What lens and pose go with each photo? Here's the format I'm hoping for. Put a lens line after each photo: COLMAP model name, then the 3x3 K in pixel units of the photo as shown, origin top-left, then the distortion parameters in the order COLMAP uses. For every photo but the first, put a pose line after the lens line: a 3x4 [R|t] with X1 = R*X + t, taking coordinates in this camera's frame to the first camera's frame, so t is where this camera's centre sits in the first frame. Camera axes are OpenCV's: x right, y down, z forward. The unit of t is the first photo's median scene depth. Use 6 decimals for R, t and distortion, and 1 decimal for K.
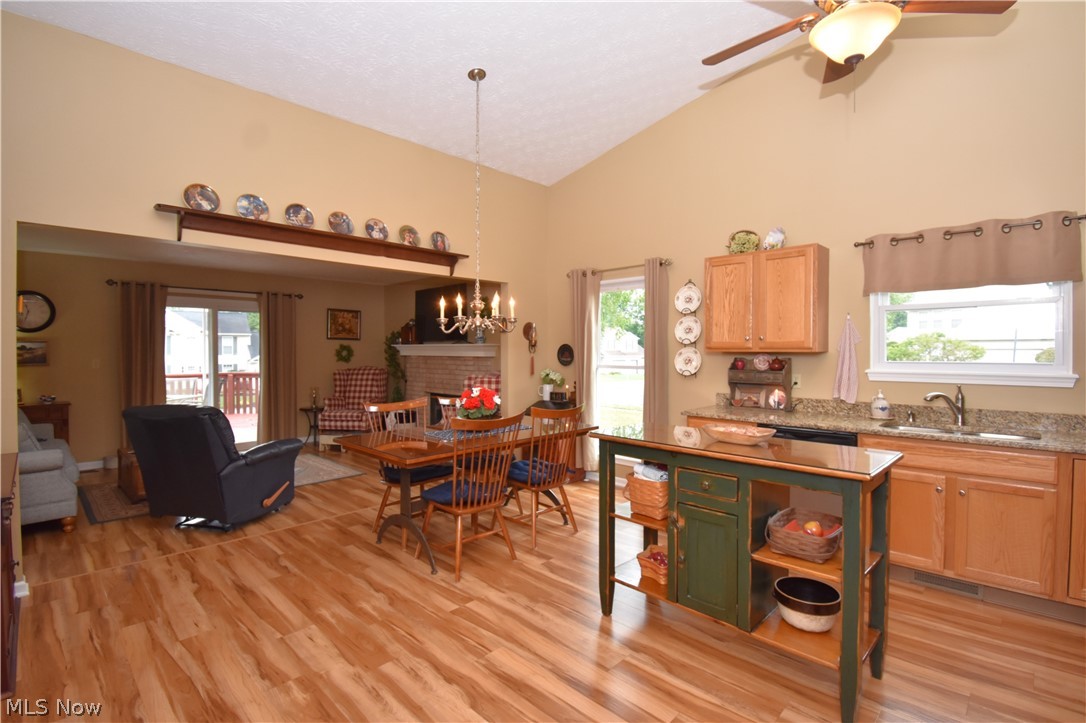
lens RADIAL K [[507.4, 0, 541.8], [0, 507.4, 355.5], [0, 0, 1]] dist [0.026104, -0.029557]
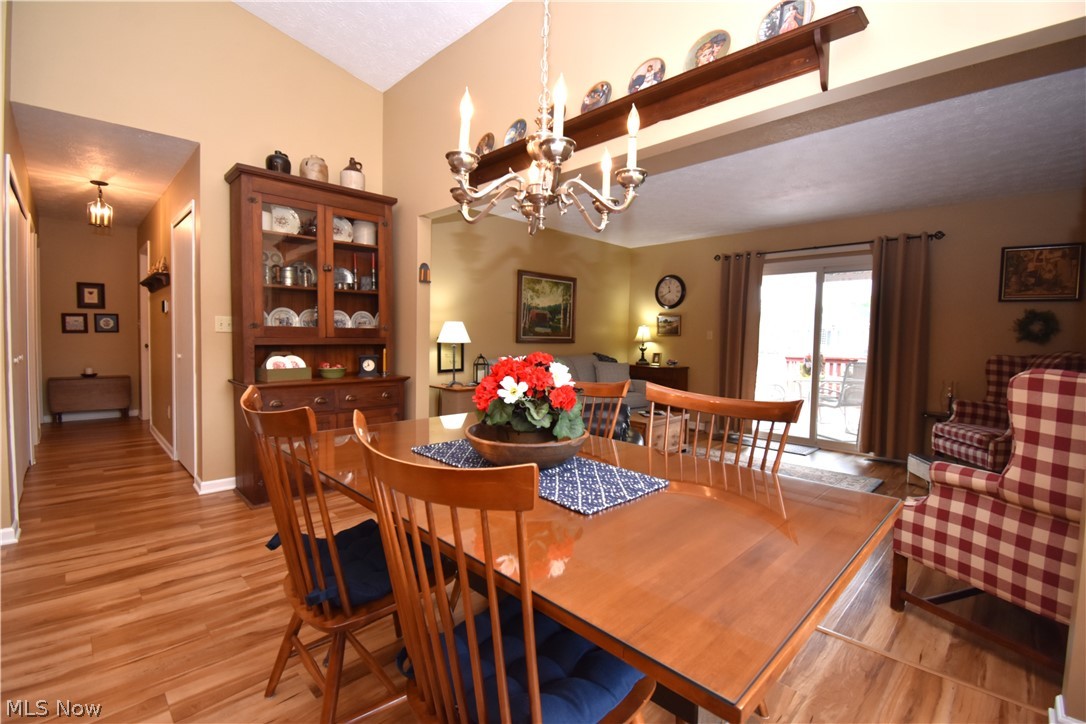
lens RADIAL K [[481.0, 0, 545.4], [0, 481.0, 358.2], [0, 0, 1]] dist [0.017953, -0.024945]
pose [[-0.009377, 0.044171, -0.998980, 0.223416], [-0.031409, 0.998518, 0.044446, 0.042114], [0.999463, 0.031794, -0.007976, 0.898398]]
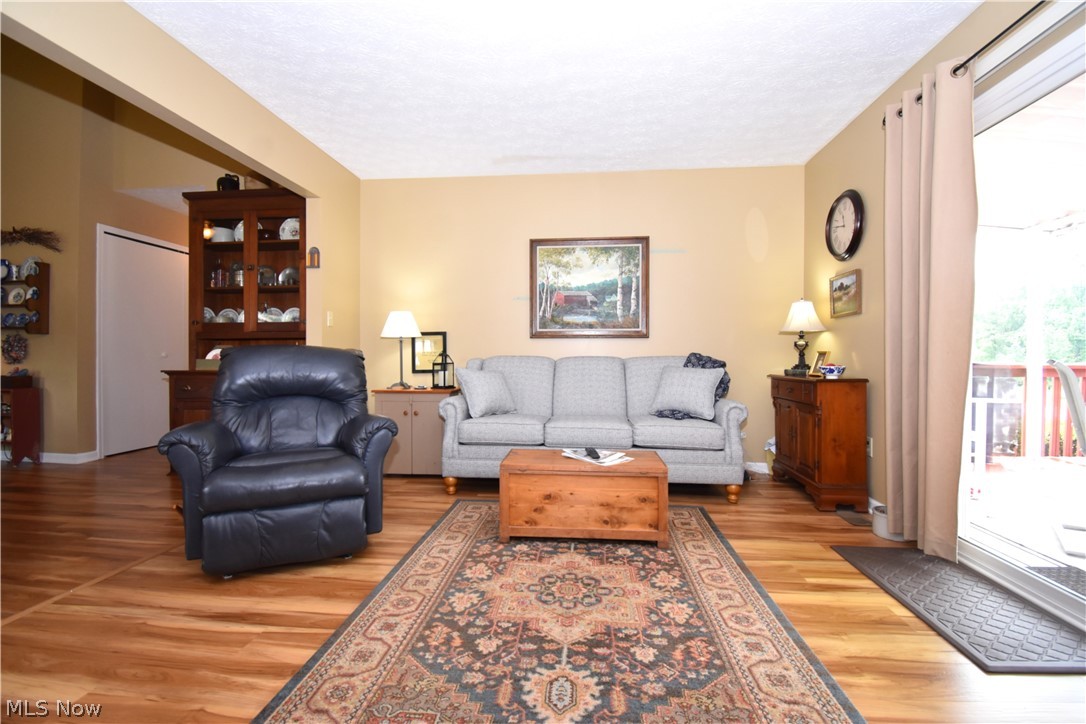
lens RADIAL K [[488.3, 0, 545.9], [0, 488.3, 358.5], [0, 0, 1]] dist [0.021566, -0.026716]
pose [[-0.777930, -0.001660, -0.628349, -0.461349], [-0.012478, 0.999840, 0.012806, 0.087388], [0.628227, 0.017803, -0.777827, 1.565103]]
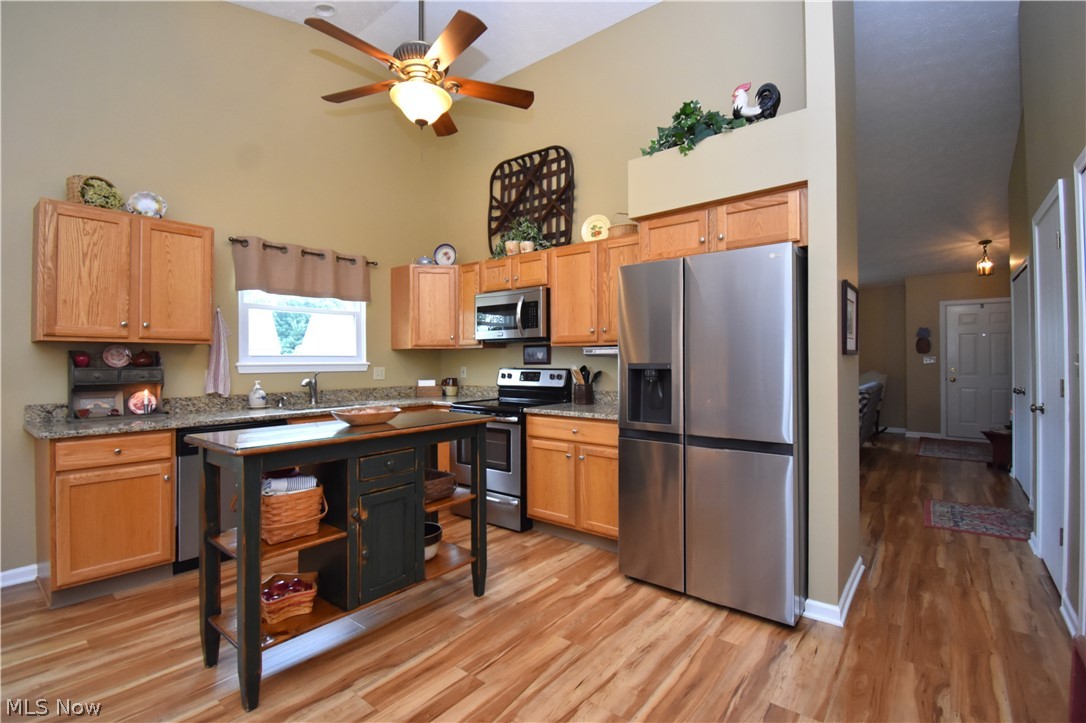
lens RADIAL K [[494.9, 0, 545.4], [0, 494.9, 357.1], [0, 0, 1]] dist [0.021846, -0.027559]
pose [[-0.099110, 0.007848, 0.995046, -0.353631], [0.014266, 0.999877, -0.006465, 0.026170], [-0.994974, 0.013554, -0.099210, 0.401904]]
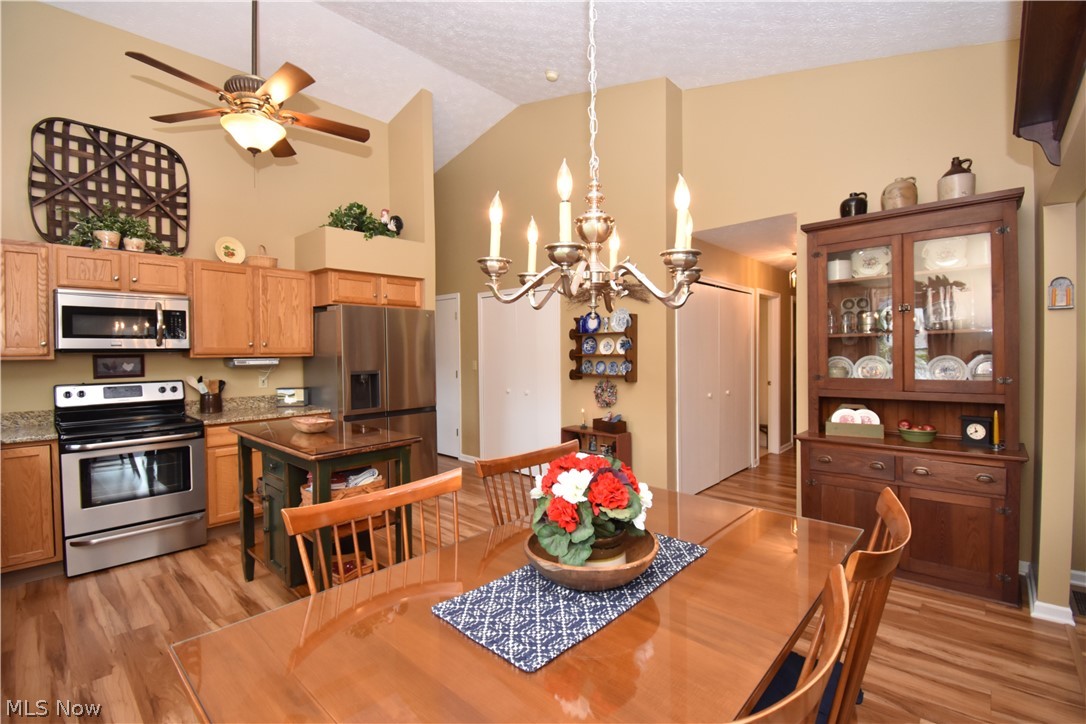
lens RADIAL K [[488.3, 0, 545.9], [0, 488.3, 358.5], [0, 0, 1]] dist [0.021566, -0.026716]
pose [[-0.999484, 0.009910, -0.030544, -0.069620], [0.009113, 0.999618, 0.026108, -0.014768], [0.030791, 0.025817, -0.999192, 1.196989]]
